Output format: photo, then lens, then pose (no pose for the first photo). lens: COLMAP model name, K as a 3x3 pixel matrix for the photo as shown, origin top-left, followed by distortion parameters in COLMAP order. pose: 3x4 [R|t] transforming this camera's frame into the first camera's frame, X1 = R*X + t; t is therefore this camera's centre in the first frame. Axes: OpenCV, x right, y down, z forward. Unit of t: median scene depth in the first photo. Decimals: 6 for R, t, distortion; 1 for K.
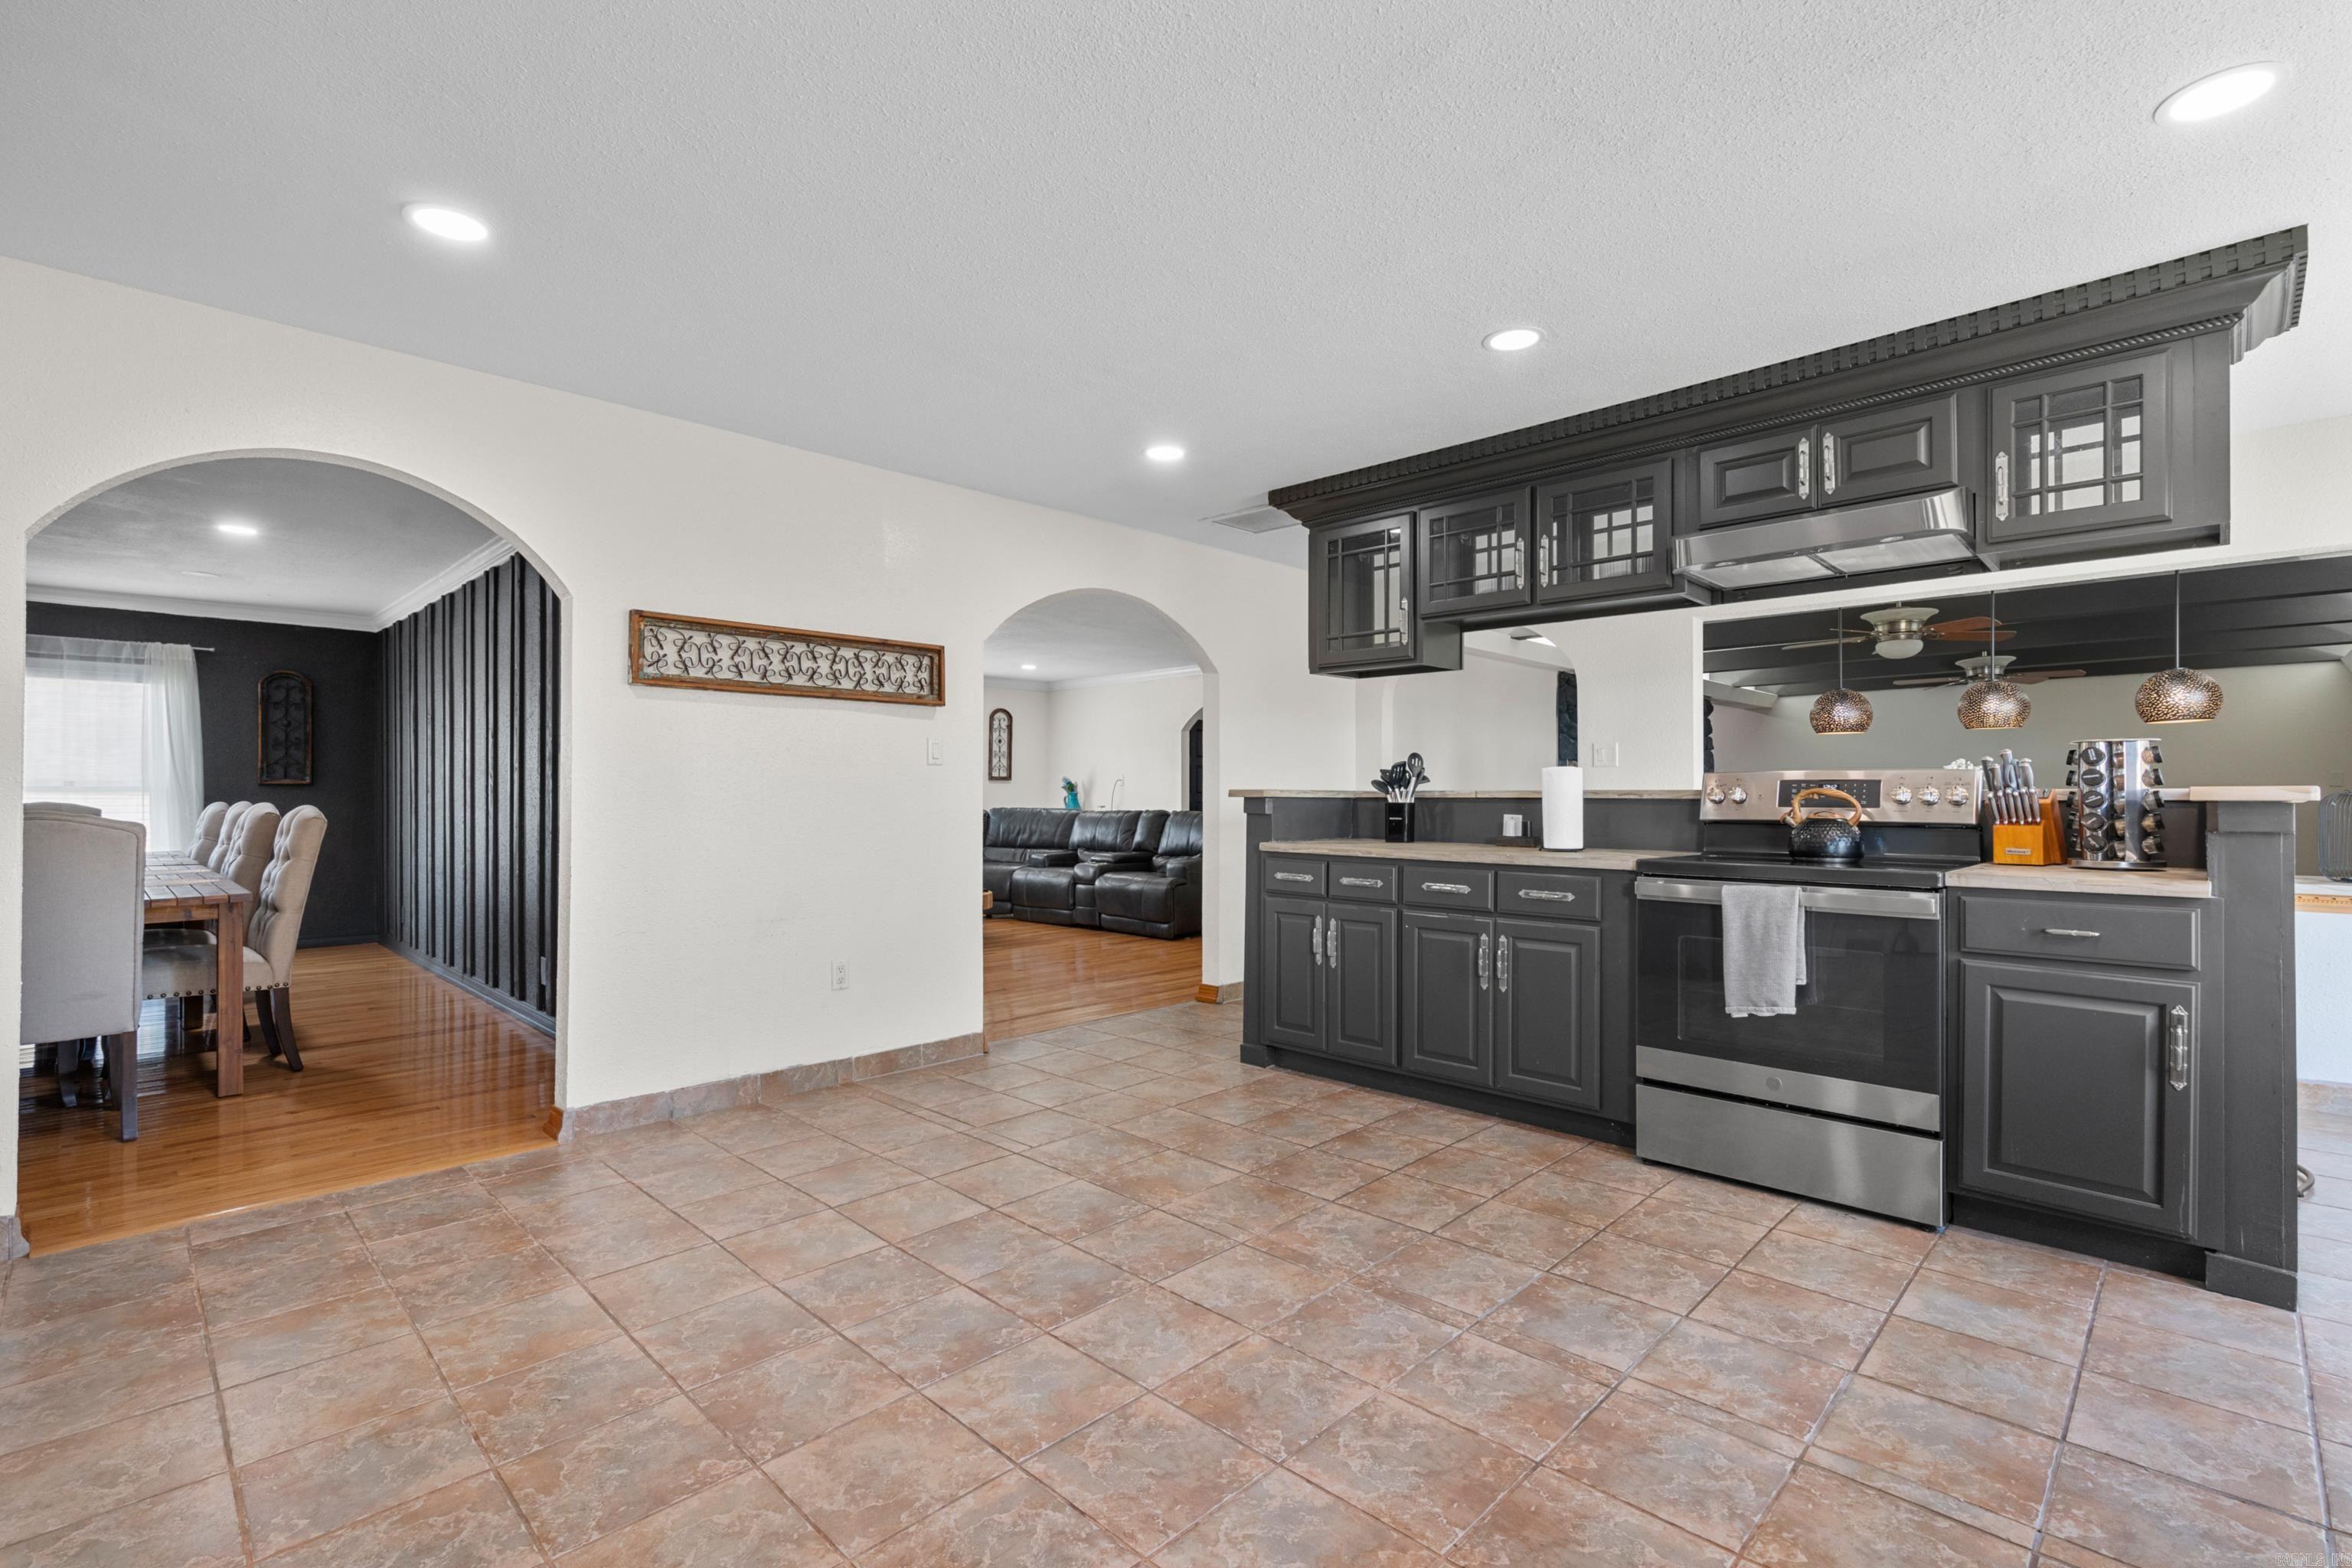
lens RADIAL K [[1077.0, 0, 1174.0], [0, 1077.0, 792.3], [0, 0, 1]] dist [0.001592, 0.000272]
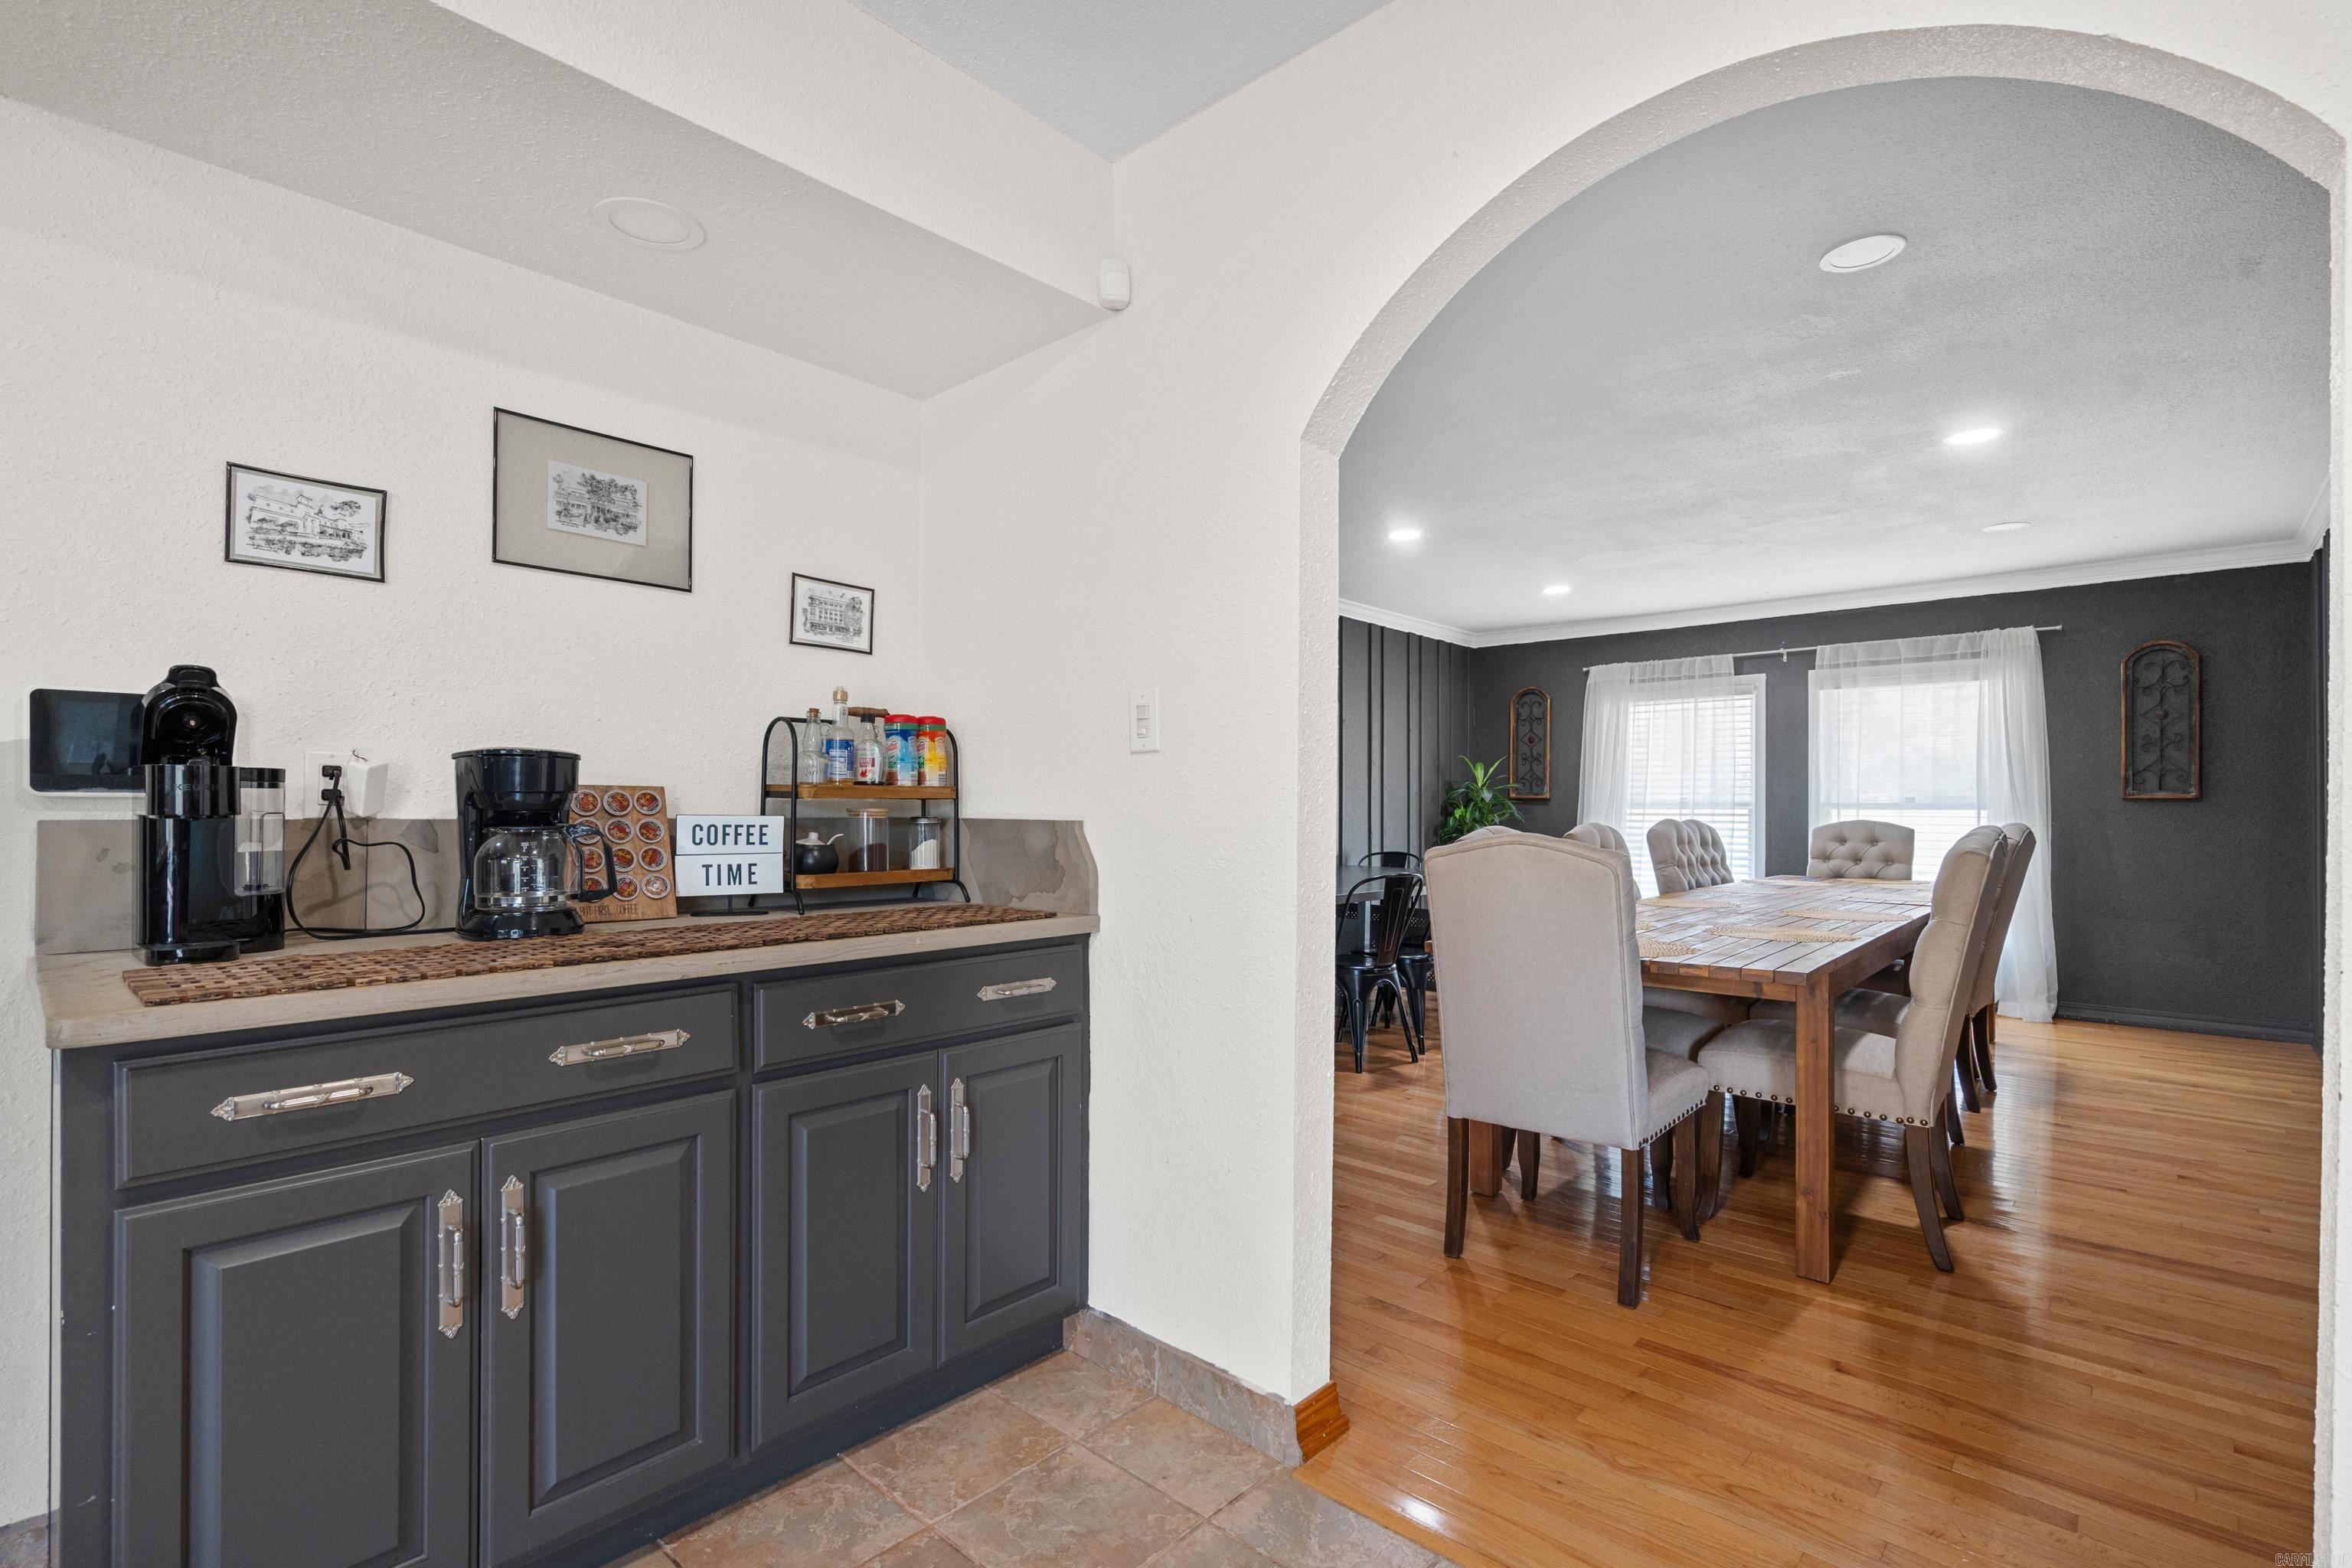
lens RADIAL K [[1077.0, 0, 1171.9], [0, 1077.0, 803.3], [0, 0, 1]] dist [0.001592, 0.000272]
pose [[0.033056, -0.006551, -0.999432, -0.137253], [0.000356, 0.999979, -0.006543, -0.000157], [0.999453, -0.000140, 0.033058, 0.342112]]
